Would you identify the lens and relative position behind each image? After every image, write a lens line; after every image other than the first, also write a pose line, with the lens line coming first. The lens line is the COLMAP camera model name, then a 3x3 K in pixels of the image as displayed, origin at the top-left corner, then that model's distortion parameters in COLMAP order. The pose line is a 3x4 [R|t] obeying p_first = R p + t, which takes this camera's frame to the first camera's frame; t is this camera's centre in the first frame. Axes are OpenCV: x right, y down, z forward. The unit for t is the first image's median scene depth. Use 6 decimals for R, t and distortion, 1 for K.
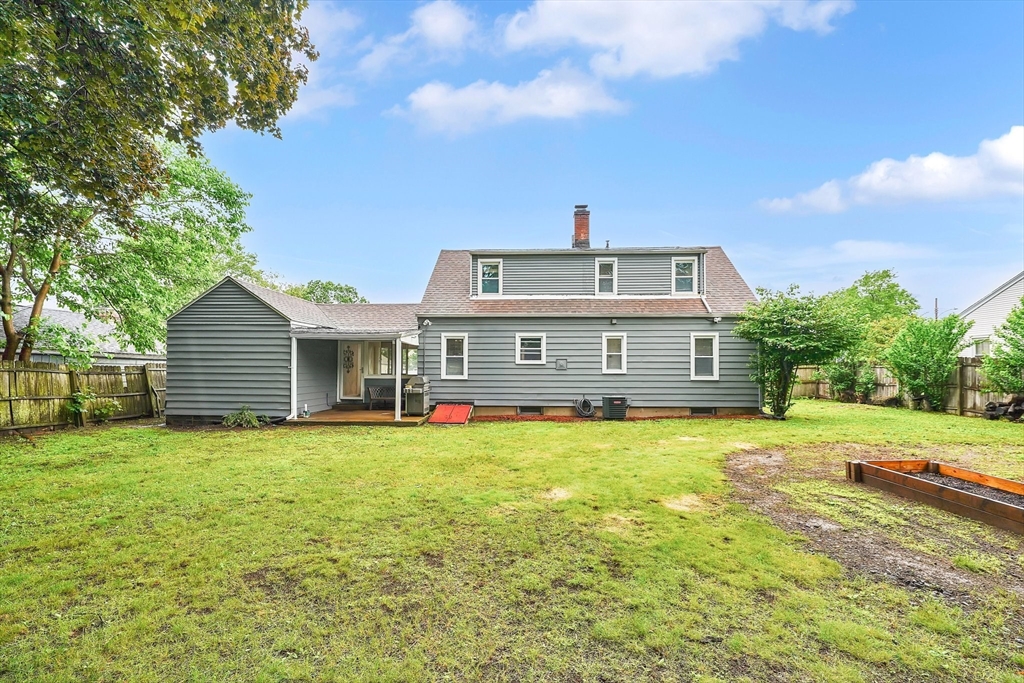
lens RADIAL K [[466.9, 0, 510.2], [0, 466.9, 342.4], [0, 0, 1]] dist [-0.004273, -0.000465]
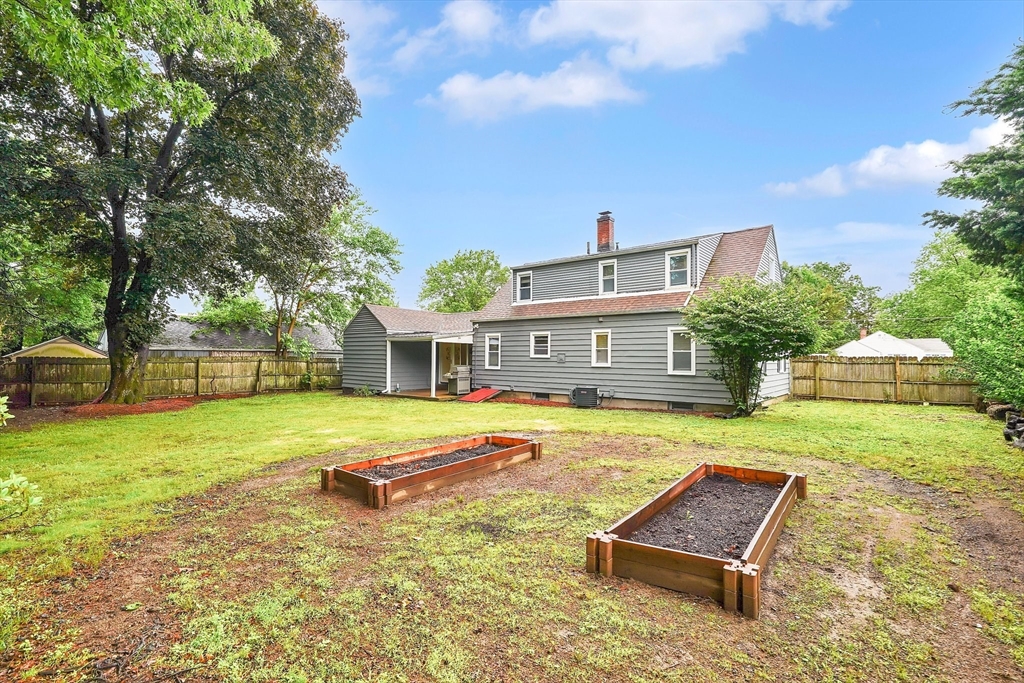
lens RADIAL K [[466.9, 0, 508.7], [0, 466.9, 334.4], [0, 0, 1]] dist [-0.004273, -0.000465]
pose [[0.802383, -0.026313, -0.596229, 0.693912], [0.025637, 0.999625, -0.009613, -0.004193], [0.596259, -0.007572, 0.802757, -0.010178]]
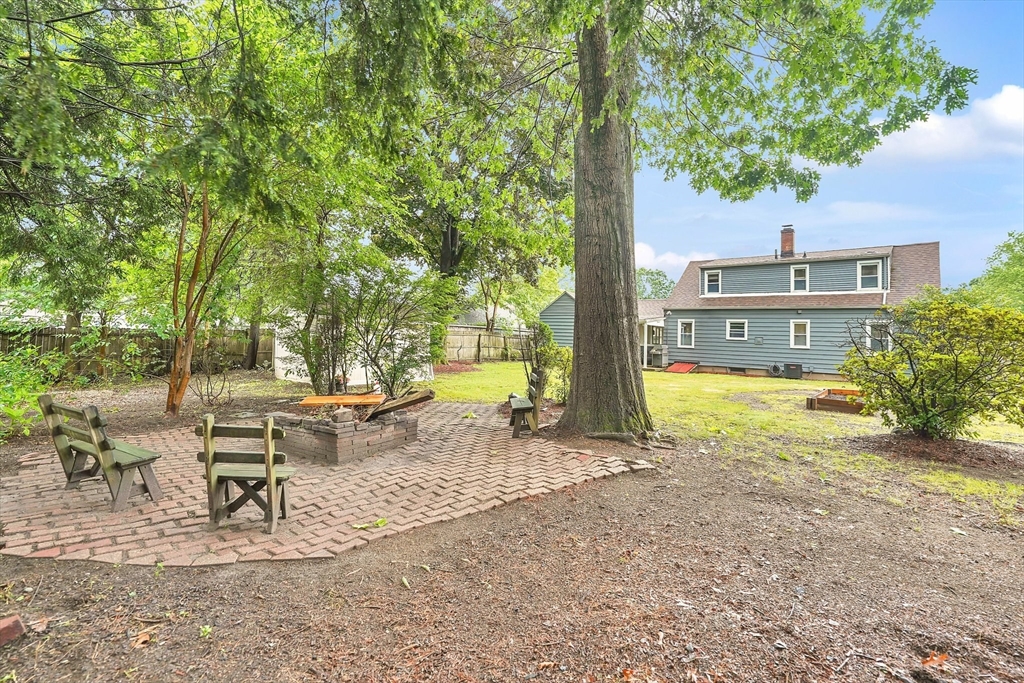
lens RADIAL K [[466.9, 0, 503.8], [0, 466.9, 308.5], [0, 0, 1]] dist [-0.004273, -0.000465]
pose [[0.778536, -0.010774, -0.627507, 0.406560], [-0.002693, 0.999786, -0.020507, -0.022590], [0.627594, 0.017656, 0.778341, -0.656790]]
